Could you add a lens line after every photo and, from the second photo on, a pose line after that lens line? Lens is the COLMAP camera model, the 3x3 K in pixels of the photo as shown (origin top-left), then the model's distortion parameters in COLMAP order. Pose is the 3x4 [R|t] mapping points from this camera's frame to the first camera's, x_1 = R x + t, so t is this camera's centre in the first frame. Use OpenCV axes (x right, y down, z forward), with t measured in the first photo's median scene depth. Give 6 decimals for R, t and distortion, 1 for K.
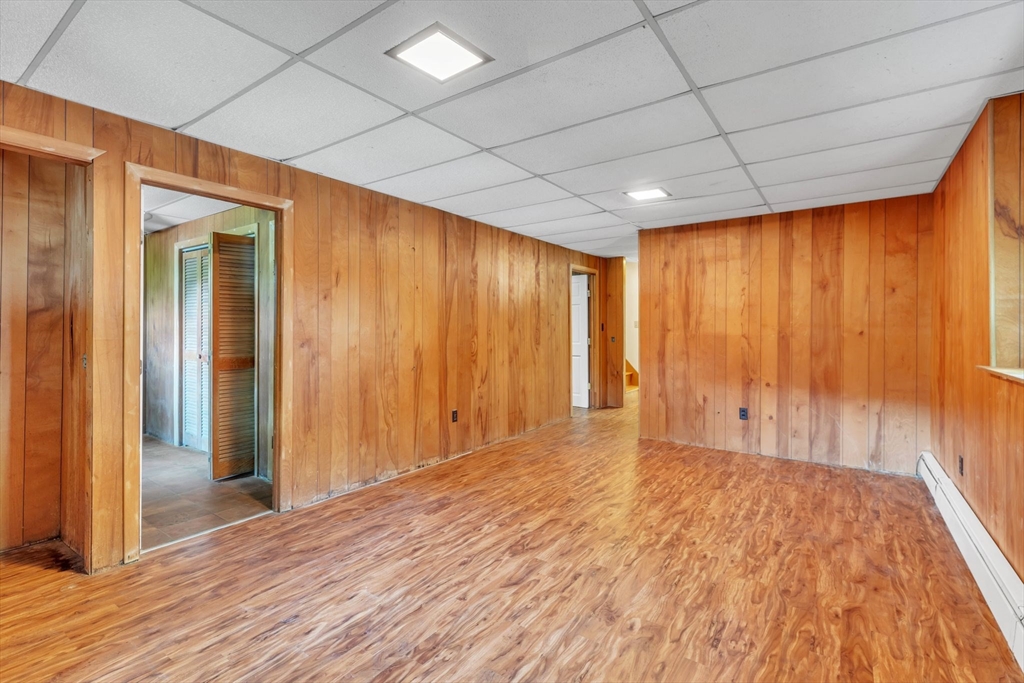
lens RADIAL K [[469.9, 0, 497.1], [0, 469.9, 326.1], [0, 0, 1]] dist [0.004894, 0.001703]
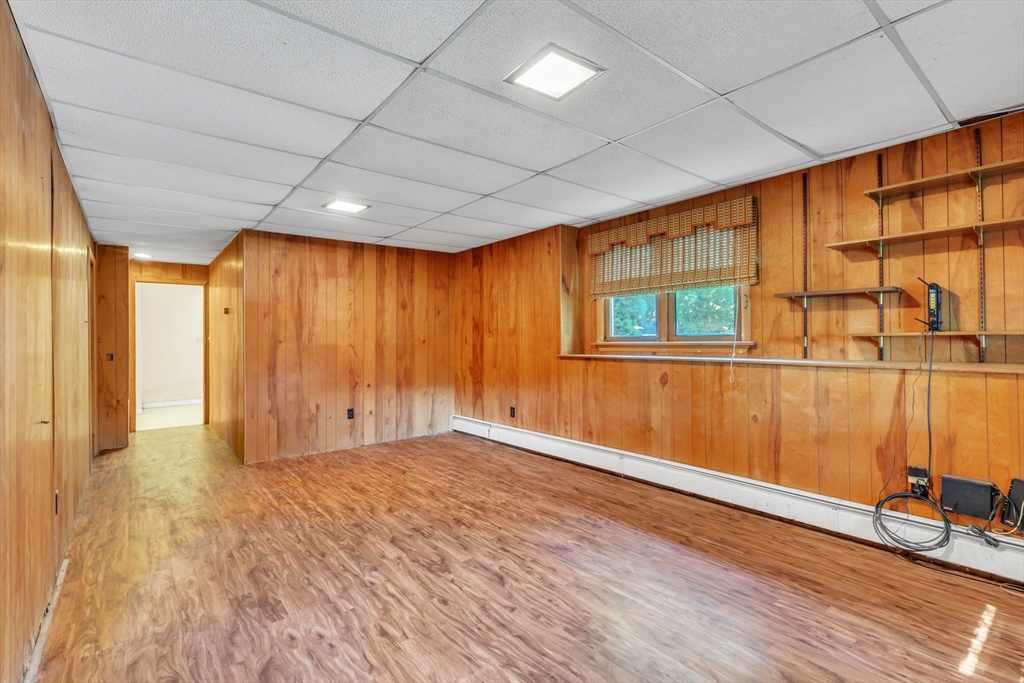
lens RADIAL K [[469.9, 0, 500.1], [0, 469.9, 333.7], [0, 0, 1]] dist [0.004894, 0.001703]
pose [[0.265243, 0.003585, 0.964175, -0.721059], [0.008486, 0.999946, -0.006052, 0.003785], [-0.964144, 0.009788, 0.265198, 0.526125]]
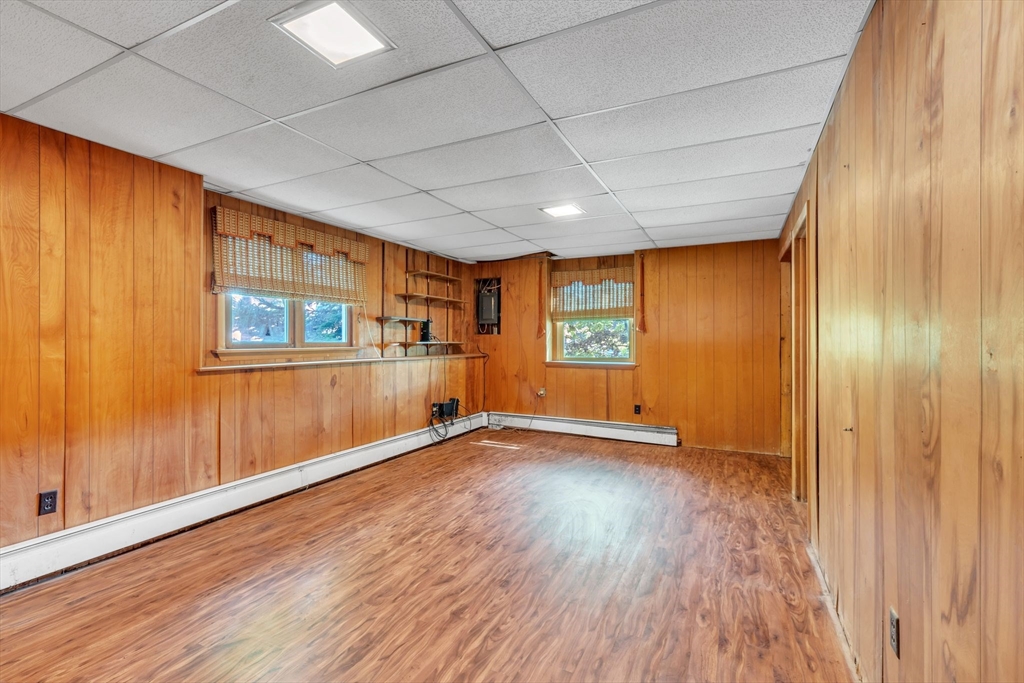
lens RADIAL K [[469.9, 0, 512.8], [0, 469.9, 344.6], [0, 0, 1]] dist [0.004894, 0.001703]
pose [[-0.981058, 0.000335, -0.193714, 0.308354], [0.000076, 0.999999, 0.001344, 0.010421], [0.193714, 0.001304, -0.981057, 1.855882]]
